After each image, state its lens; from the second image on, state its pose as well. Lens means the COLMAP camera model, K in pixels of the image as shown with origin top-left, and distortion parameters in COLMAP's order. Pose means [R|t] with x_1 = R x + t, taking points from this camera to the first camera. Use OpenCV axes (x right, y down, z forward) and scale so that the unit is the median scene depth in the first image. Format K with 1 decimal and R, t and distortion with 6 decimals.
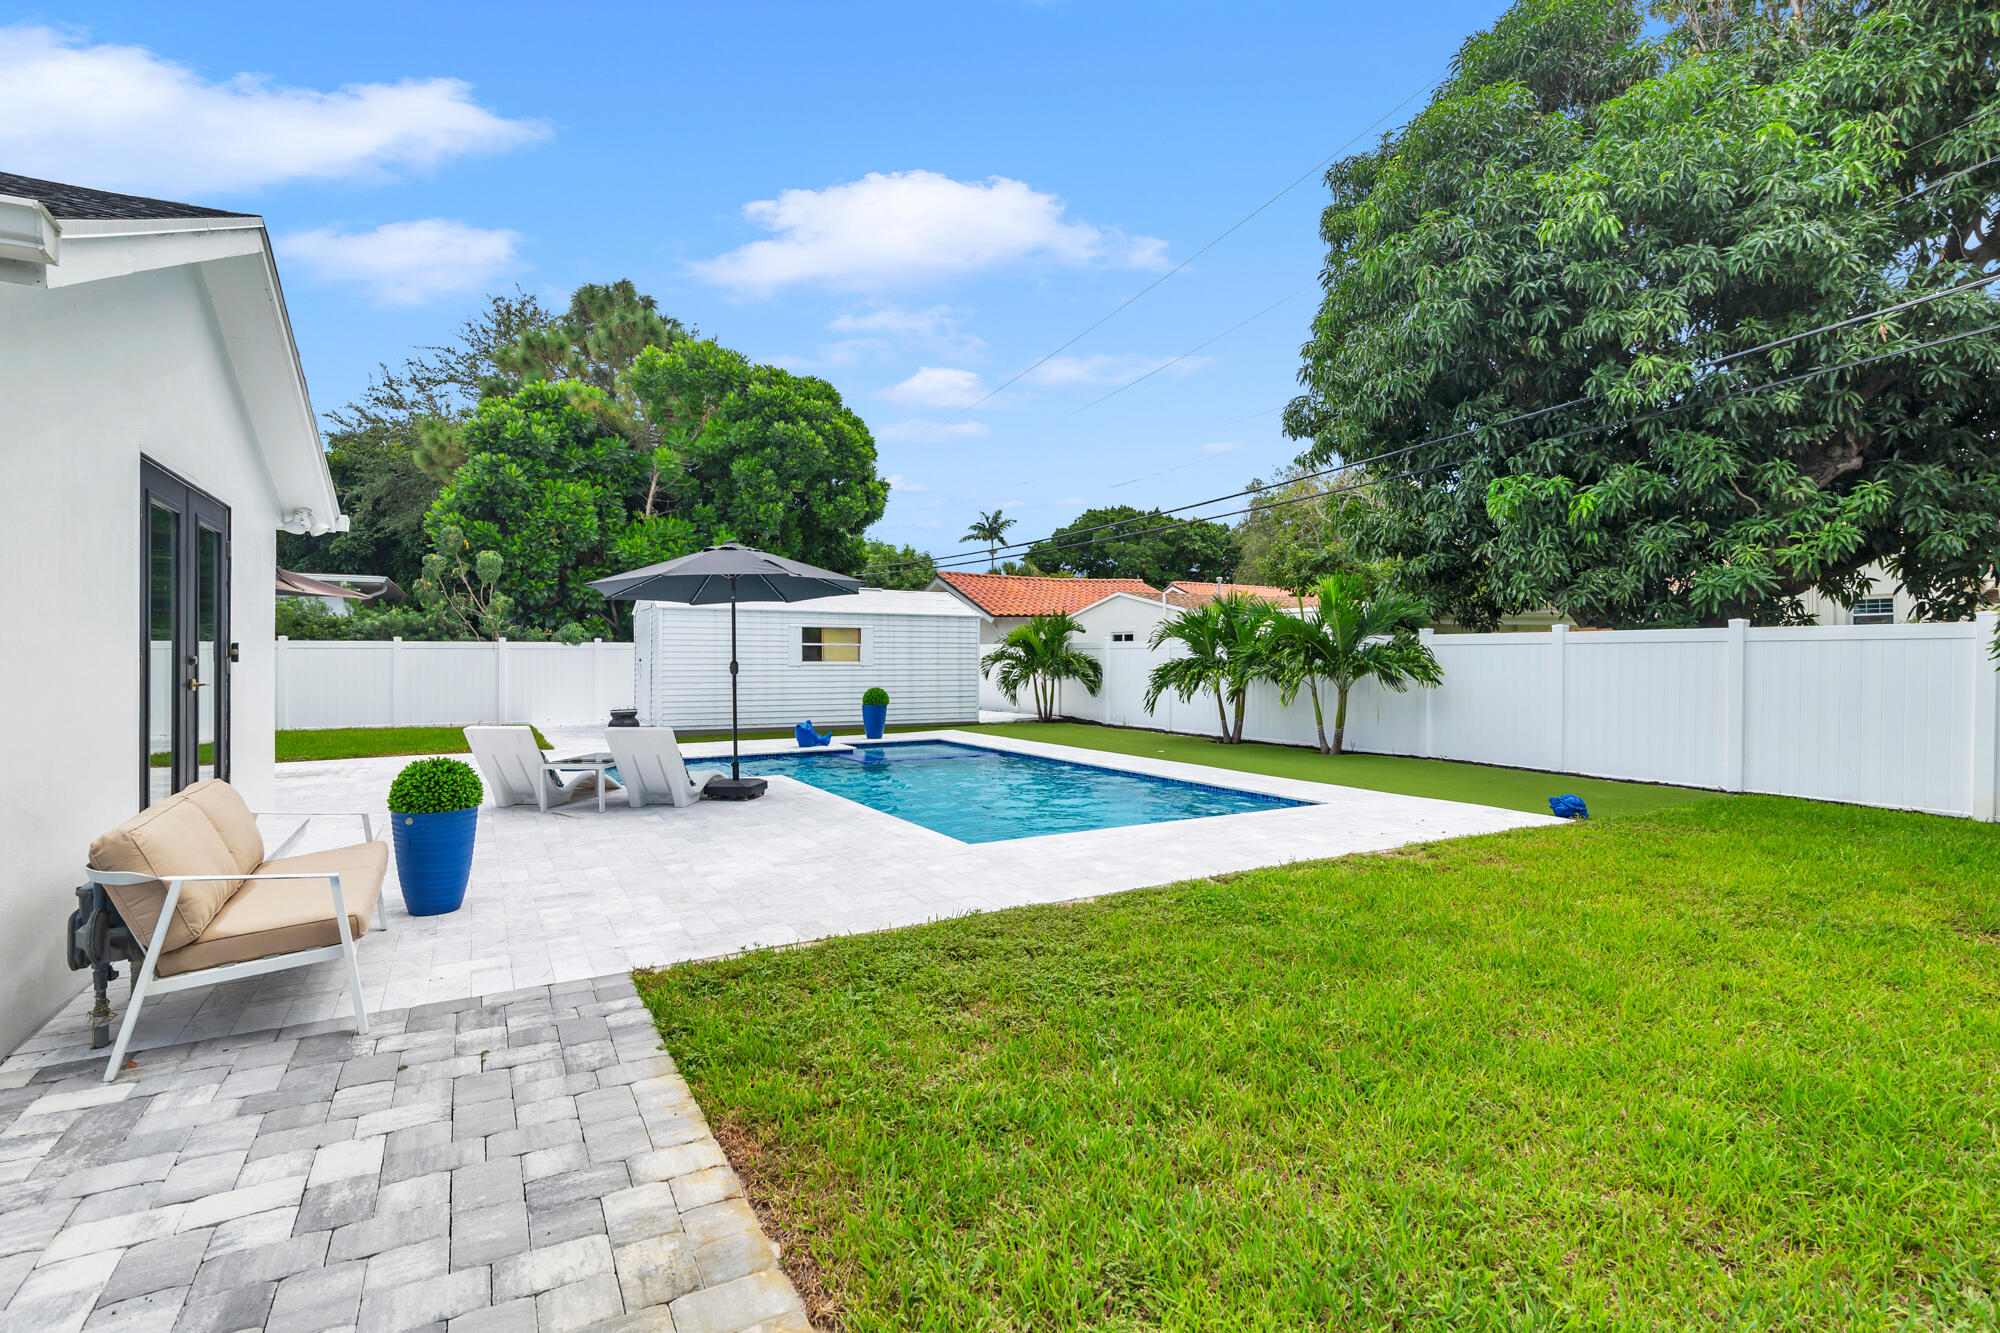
lens RADIAL K [[916.8, 0, 996.7], [0, 916.8, 659.1], [0, 0, 1]] dist [0.000416, 0.000132]
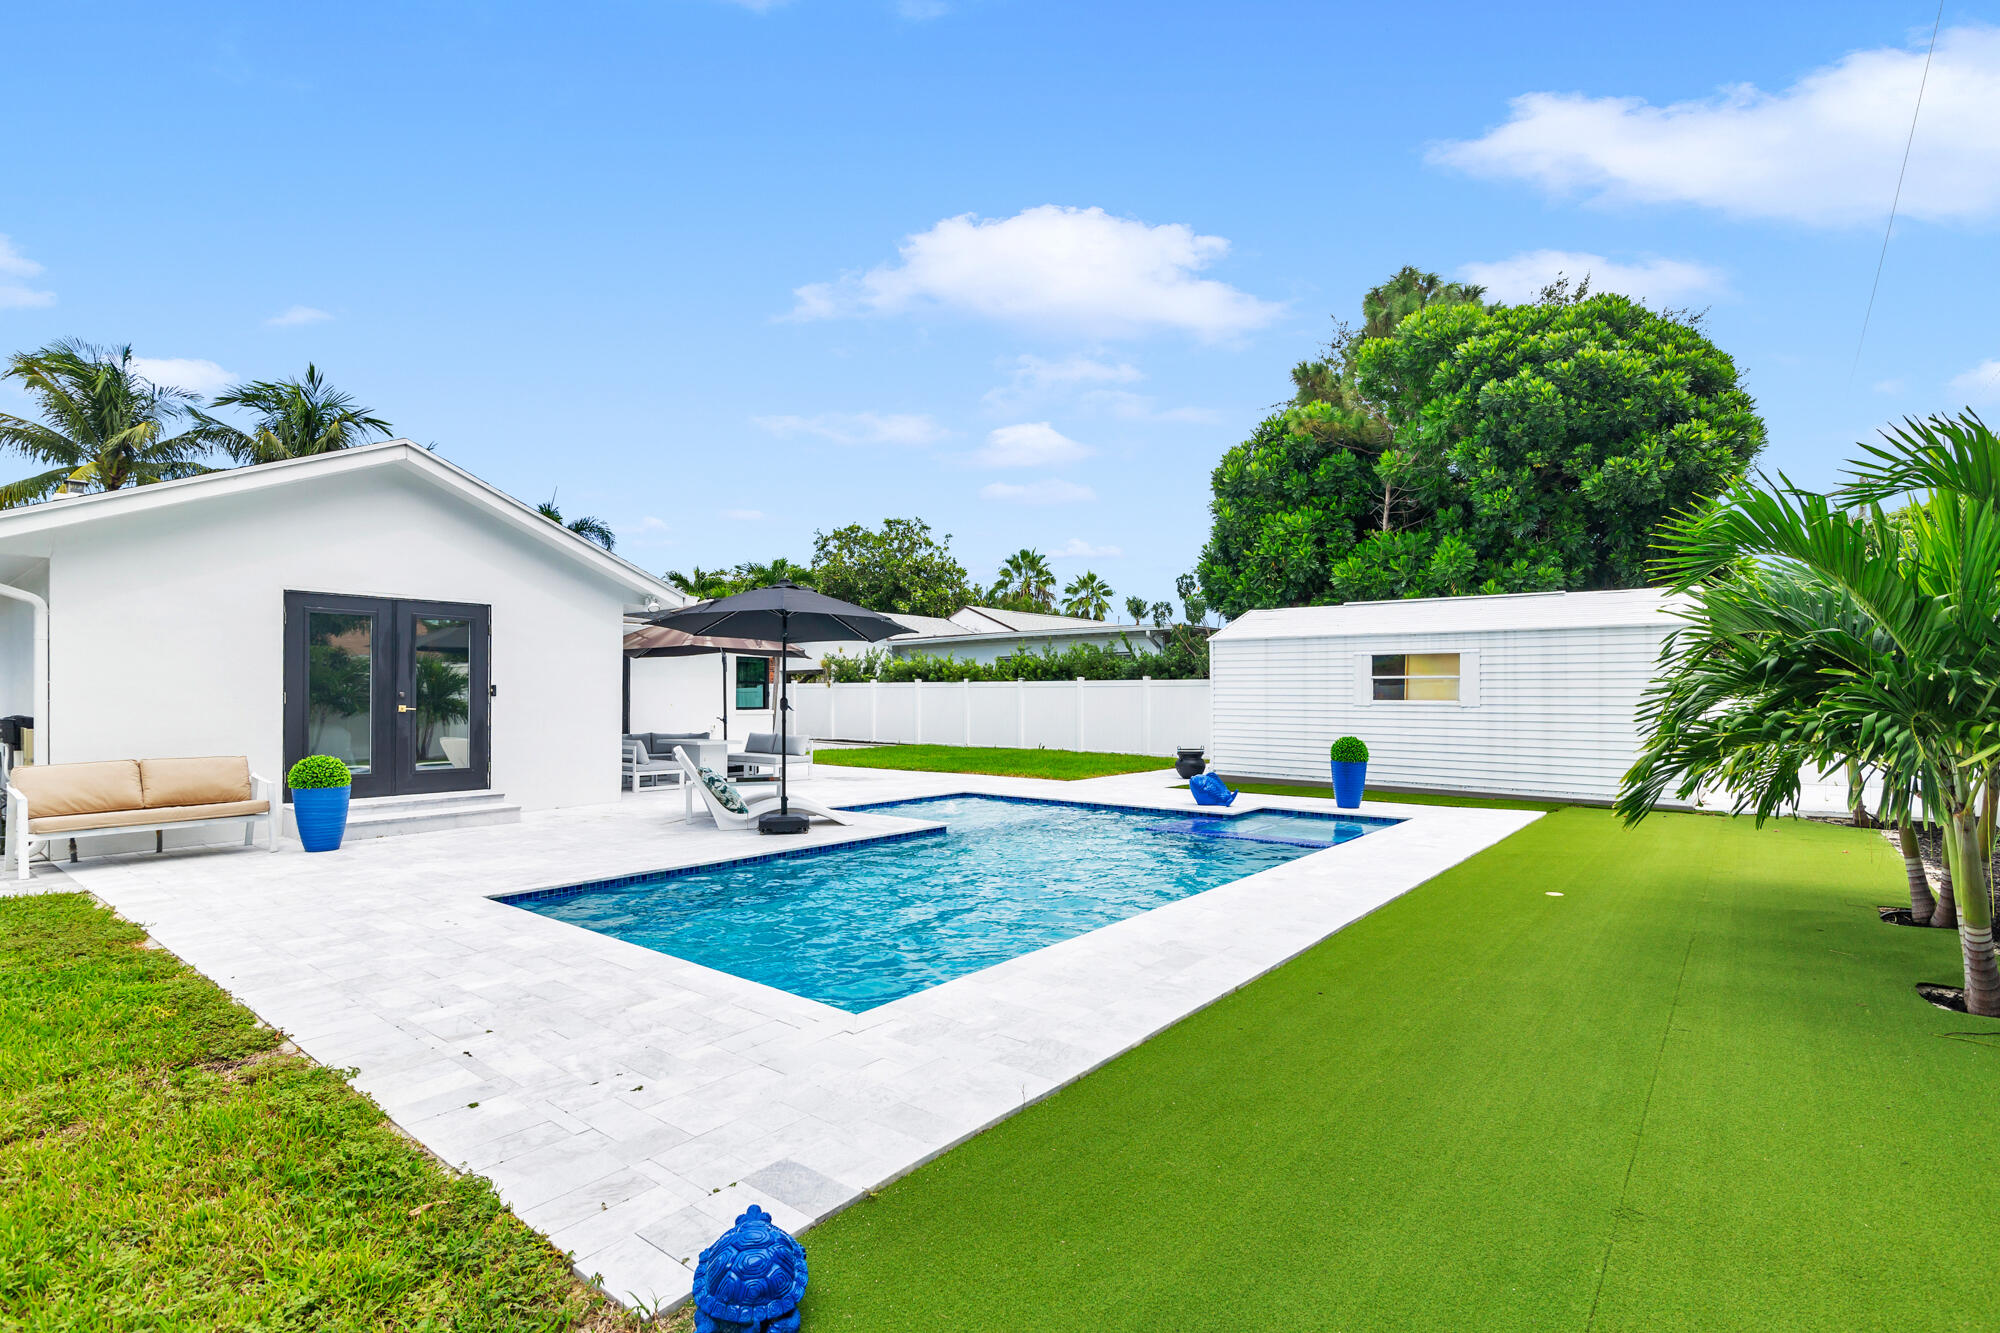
lens RADIAL K [[953.6, 0, 1003.6], [0, 953.6, 696.5], [0, 0, 1]] dist [-0.000086, 0.000012]
pose [[0.398611, 0.000301, -0.917120, 0.388421], [-0.001893, 0.999998, -0.000495, 0.000872], [0.917118, 0.001934, 0.398611, 0.390683]]
